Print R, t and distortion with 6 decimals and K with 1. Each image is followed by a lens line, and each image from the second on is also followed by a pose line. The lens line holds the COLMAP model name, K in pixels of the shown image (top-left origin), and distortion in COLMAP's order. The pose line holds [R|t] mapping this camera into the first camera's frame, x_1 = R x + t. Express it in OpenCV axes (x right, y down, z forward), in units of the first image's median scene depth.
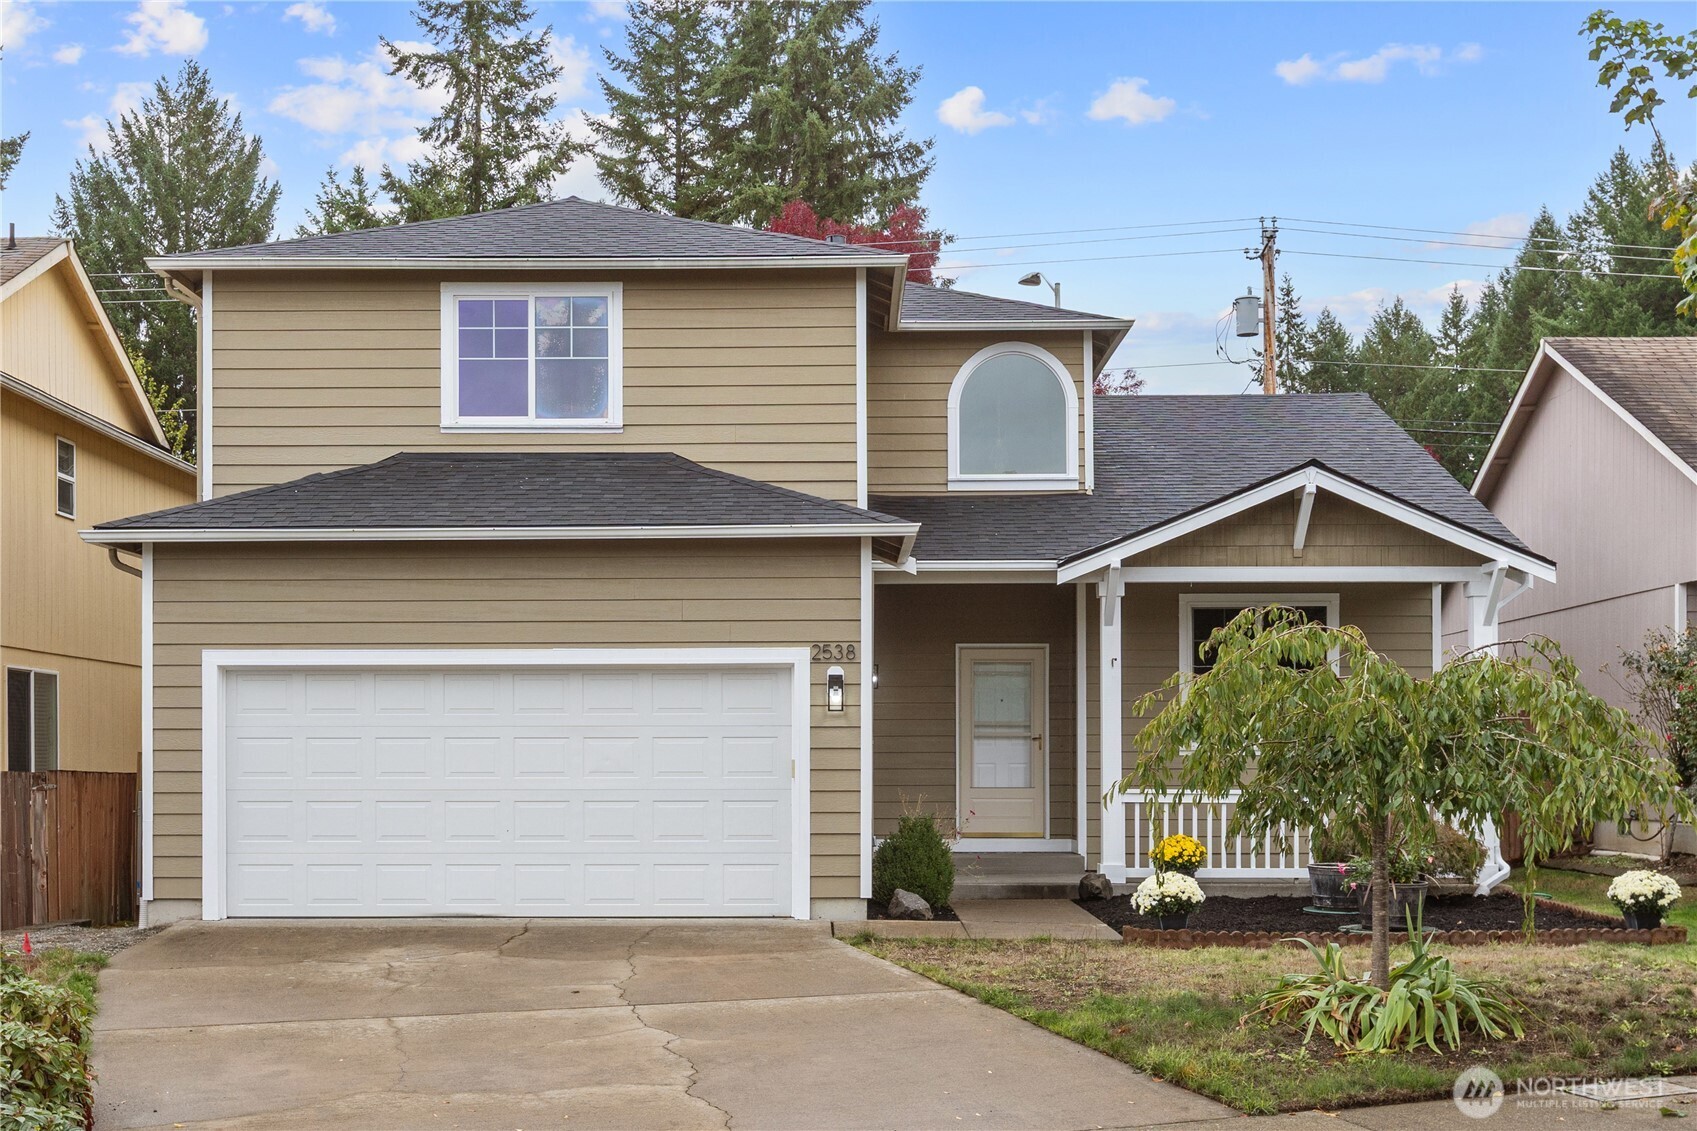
lens RADIAL K [[1879.1, 0, 974.2], [0, 1879.1, 749.7], [0, 0, 1]] dist [-0.009550, 0.011038]
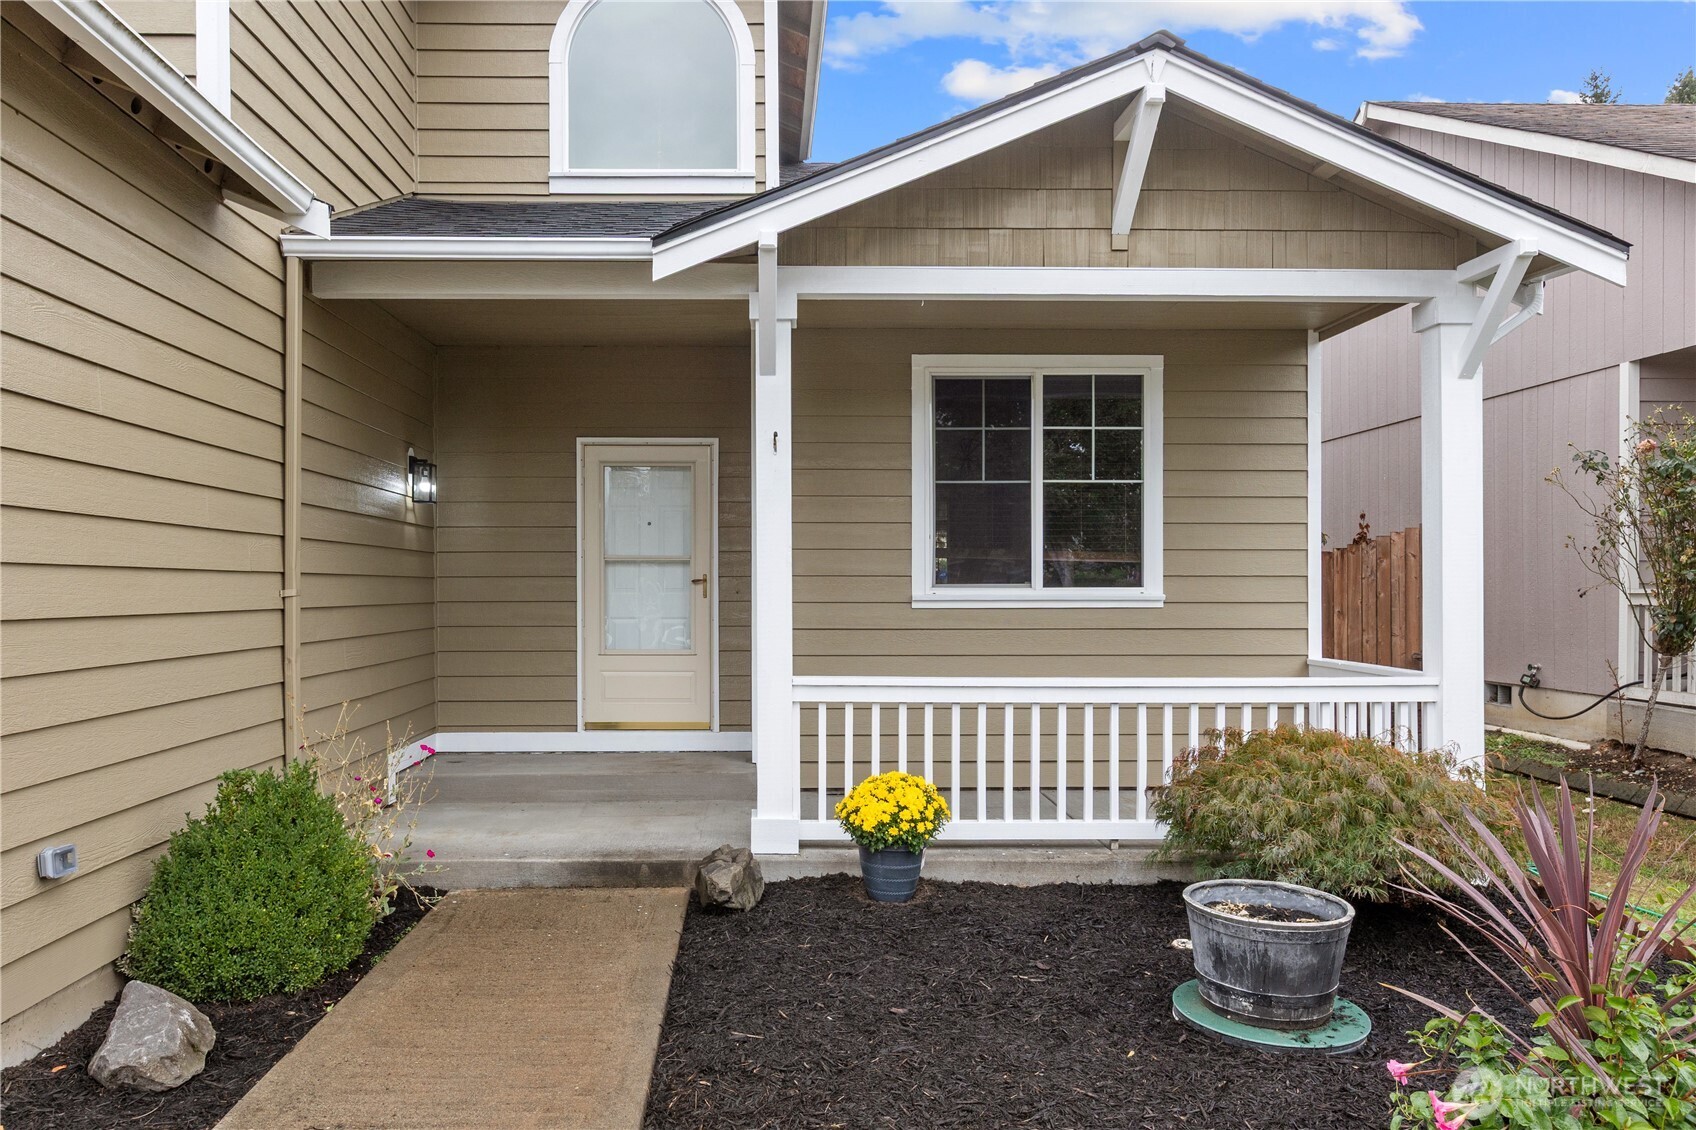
lens RADIAL K [[1169.7, 0, 816.2], [0, 1169.7, 586.7], [0, 0, 1]] dist [0.004786, 0.000202]
pose [[0.999973, 0.001255, -0.007301, 0.089645], [-0.001211, 0.999981, 0.006059, -0.007382], [0.007308, -0.006050, 0.999955, 0.678143]]
